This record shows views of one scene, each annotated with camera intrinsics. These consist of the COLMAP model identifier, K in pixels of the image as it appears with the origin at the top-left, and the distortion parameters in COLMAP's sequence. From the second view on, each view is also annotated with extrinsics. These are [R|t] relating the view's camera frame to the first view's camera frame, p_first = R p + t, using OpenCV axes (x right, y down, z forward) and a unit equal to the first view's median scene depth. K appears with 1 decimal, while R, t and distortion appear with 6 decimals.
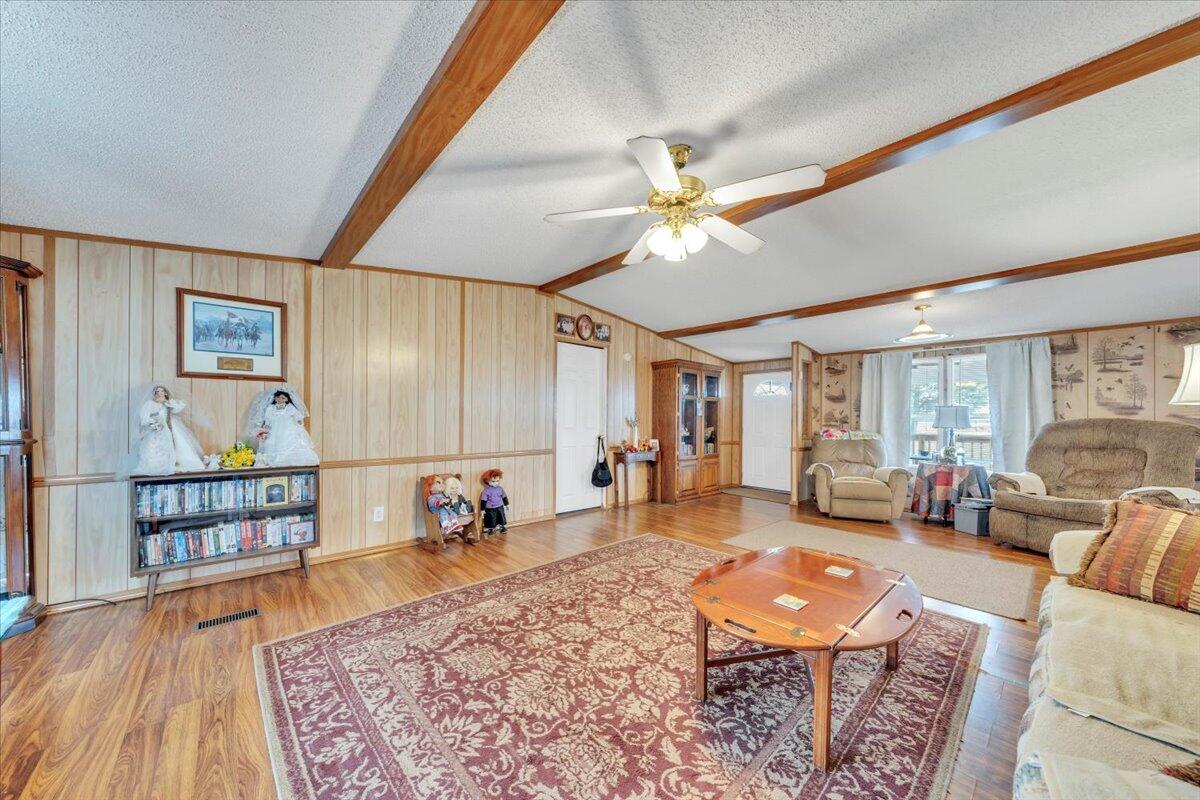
lens RADIAL K [[409.7, 0, 600.9], [0, 409.7, 422.0], [0, 0, 1]] dist [-0.000449, -0.000289]
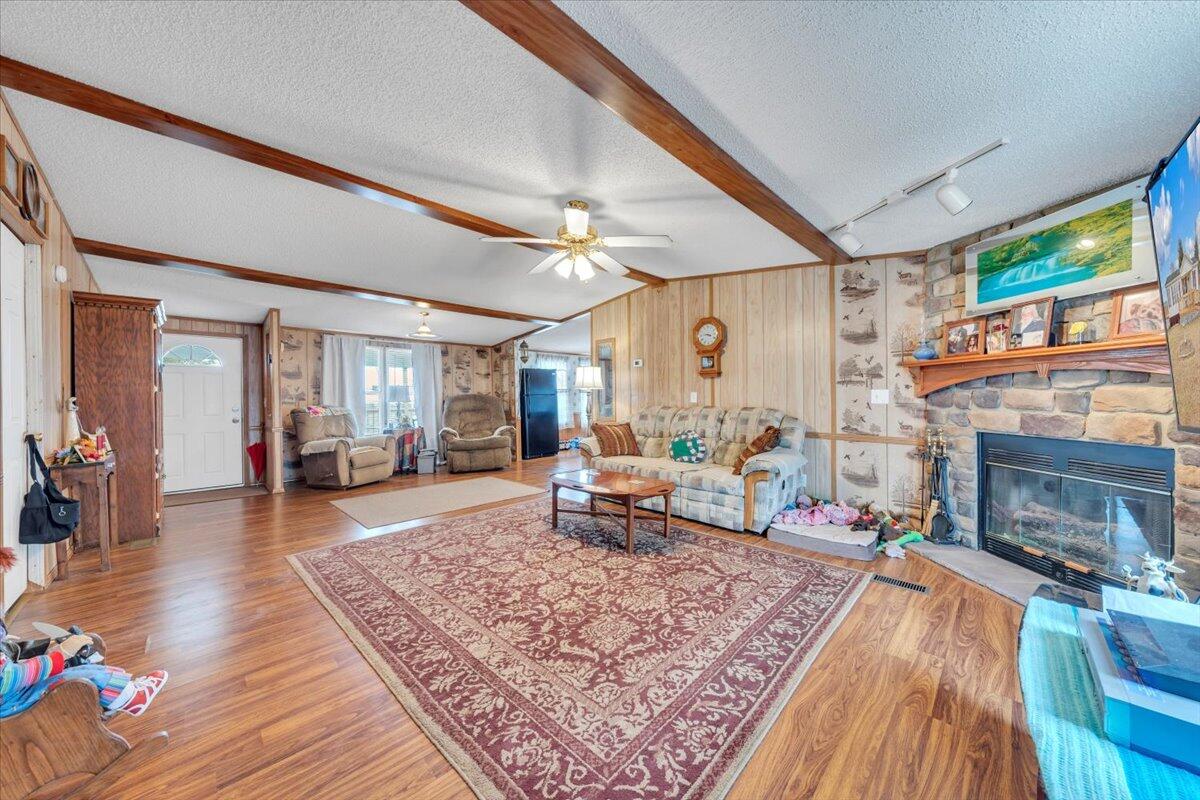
lens RADIAL K [[409.7, 0, 589.8], [0, 409.7, 396.6], [0, 0, 1]] dist [-0.000449, -0.000289]
pose [[-0.034692, -0.004210, 0.999389, -0.921551], [0.013723, 0.999895, 0.004689, 0.000562], [-0.999304, 0.013877, -0.034631, 0.760289]]
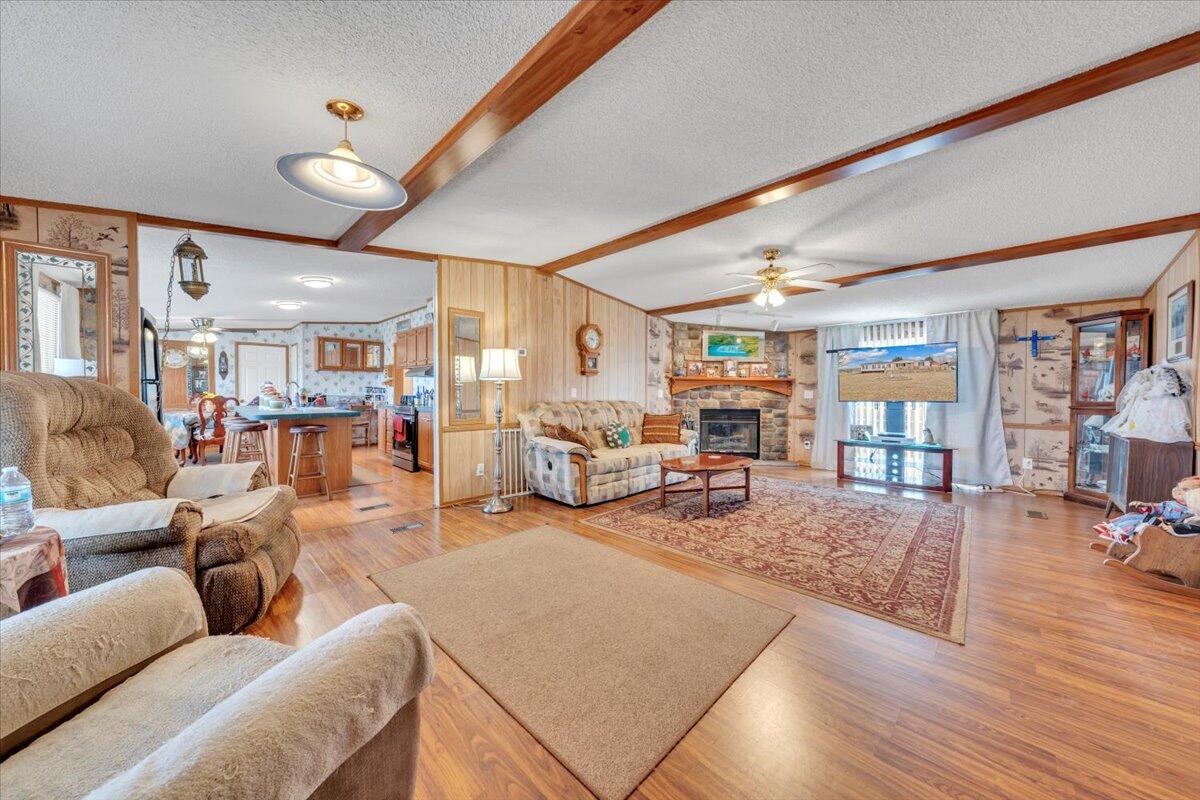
lens RADIAL K [[409.7, 0, 592.2], [0, 409.7, 396.6], [0, 0, 1]] dist [-0.000449, -0.000289]
pose [[-0.998982, -0.015015, -0.042532, 0.826911], [-0.015804, 0.999708, 0.018255, 0.000004], [0.042246, 0.018909, -0.998928, 2.171259]]
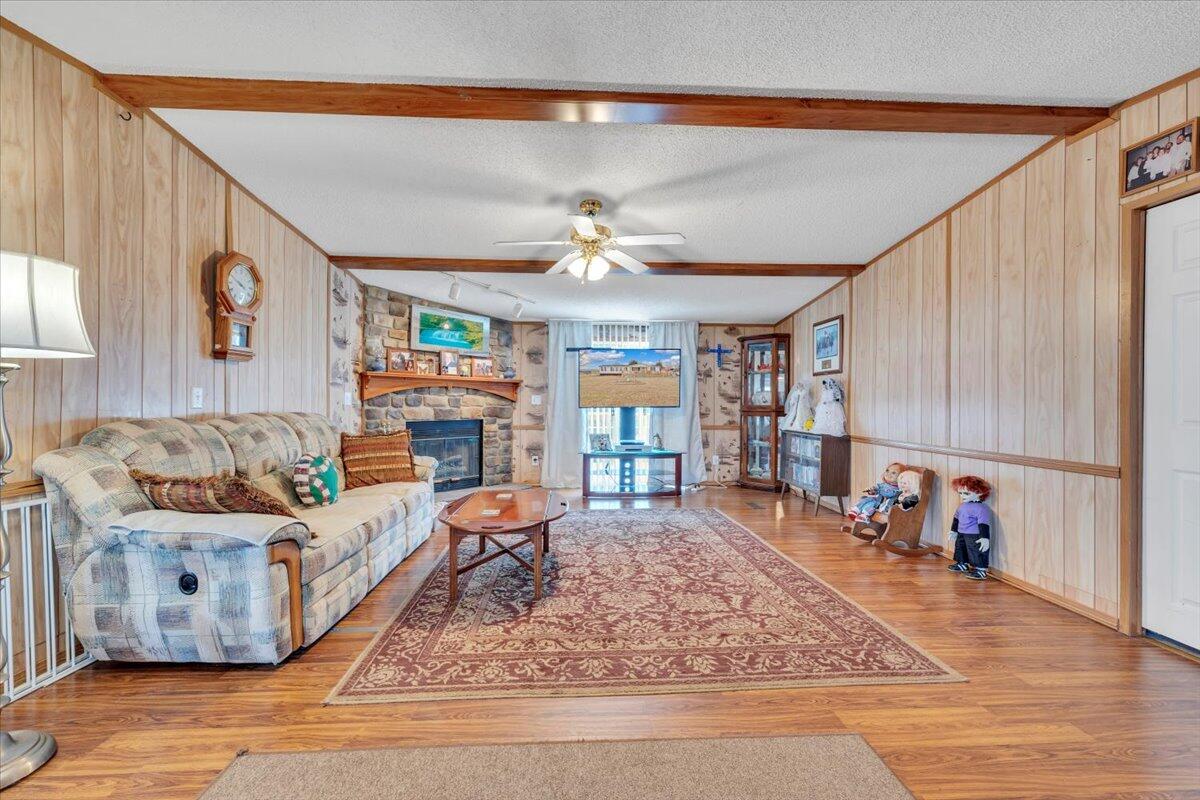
lens RADIAL K [[484.5, 0, 595.0], [0, 484.5, 398.8], [0, 0, 1]] dist [-0.000903, 0.000758]
pose [[-0.635613, -0.015423, -0.771854, 1.086539], [-0.018844, 0.999812, -0.004461, 0.011102], [0.771778, 0.011709, -0.635784, 1.550934]]
